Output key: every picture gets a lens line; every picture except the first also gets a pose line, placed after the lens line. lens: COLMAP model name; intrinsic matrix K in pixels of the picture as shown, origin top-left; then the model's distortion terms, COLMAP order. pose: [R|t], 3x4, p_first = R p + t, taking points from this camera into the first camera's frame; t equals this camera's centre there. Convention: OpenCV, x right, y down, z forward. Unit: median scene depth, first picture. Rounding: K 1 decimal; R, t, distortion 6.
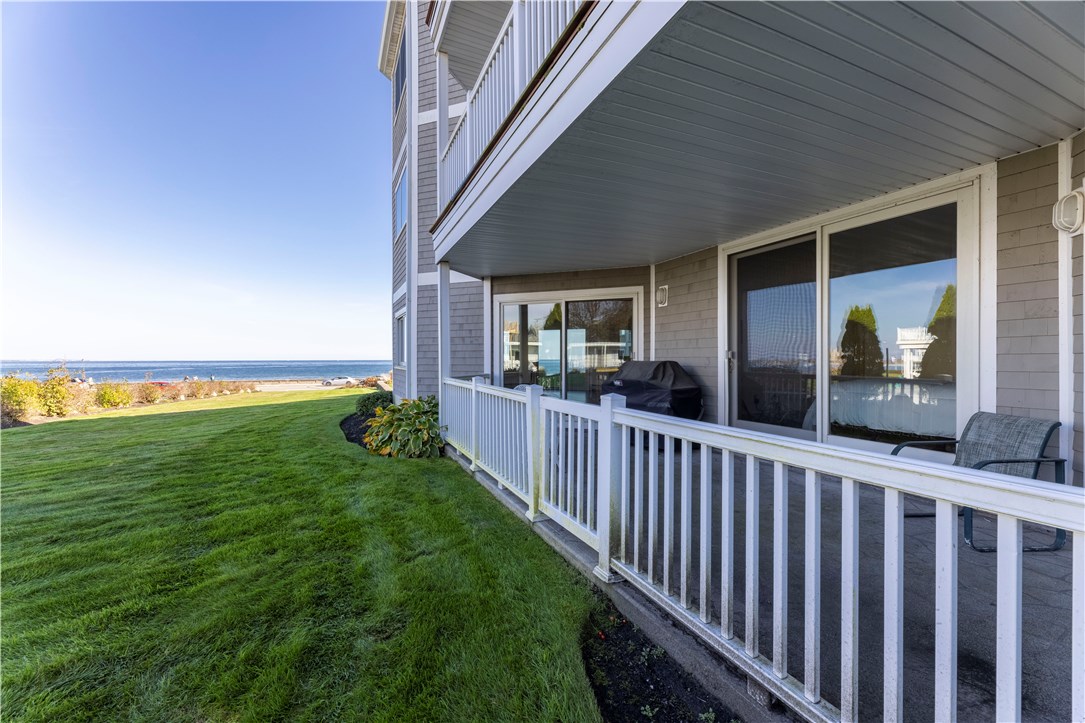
lens RADIAL K [[435.7, 0, 540.5], [0, 435.7, 360.7], [0, 0, 1]] dist [0.002939, 0.000382]
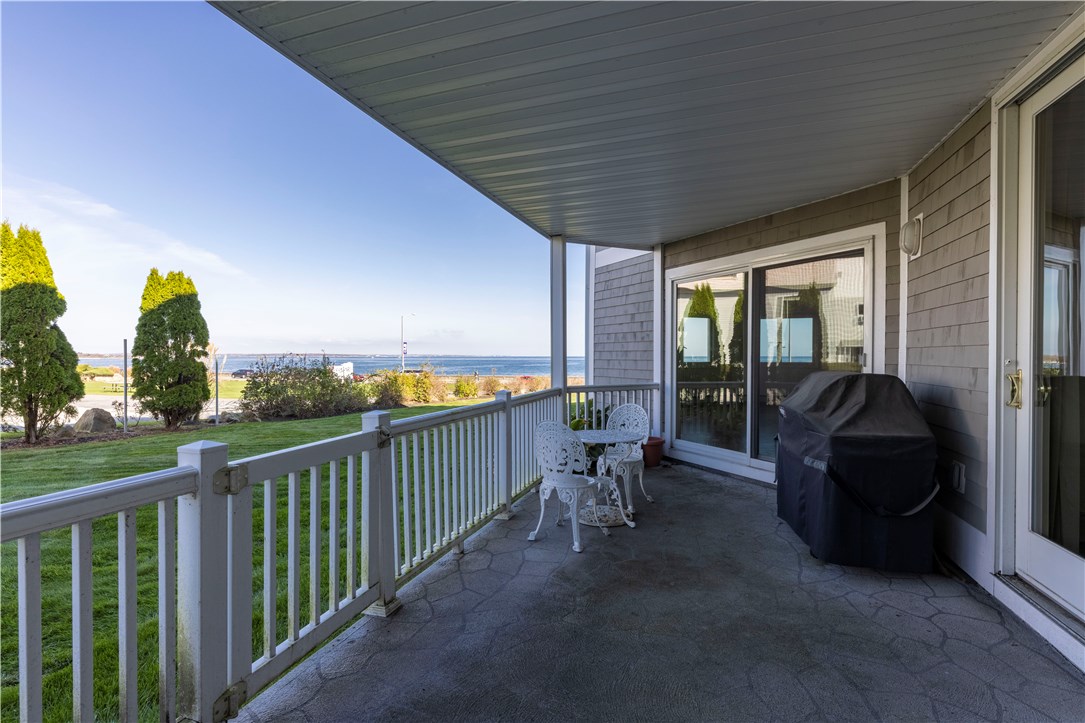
lens RADIAL K [[521.6, 0, 543.2], [0, 521.6, 363.7], [0, 0, 1]] dist [0.000521, -0.000420]
pose [[0.734579, 0.014426, -0.678370, 0.356243], [-0.006787, 0.999880, 0.013914, -0.013874], [0.678489, -0.005617, 0.734589, 0.291171]]
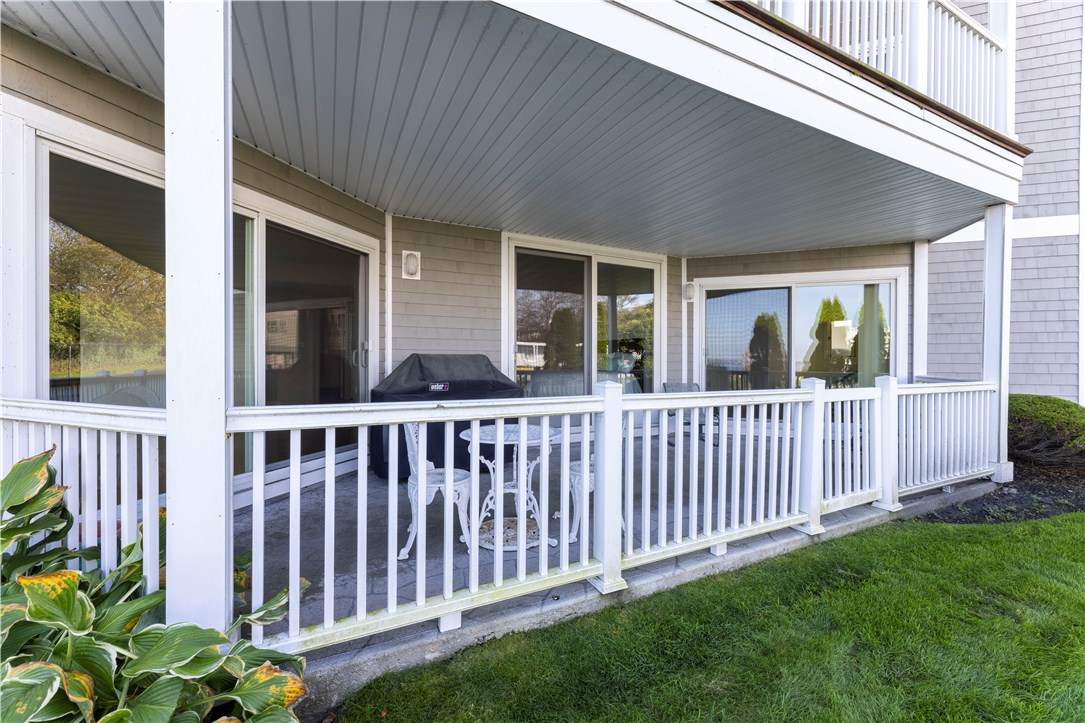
lens RADIAL K [[435.7, 0, 542.2], [0, 435.7, 364.8], [0, 0, 1]] dist [0.002939, 0.000382]
pose [[-0.026412, 0.002362, 0.999648, -0.427372], [-0.002049, 0.999995, -0.002417, 0.018046], [-0.999649, -0.002113, -0.026407, 0.771007]]
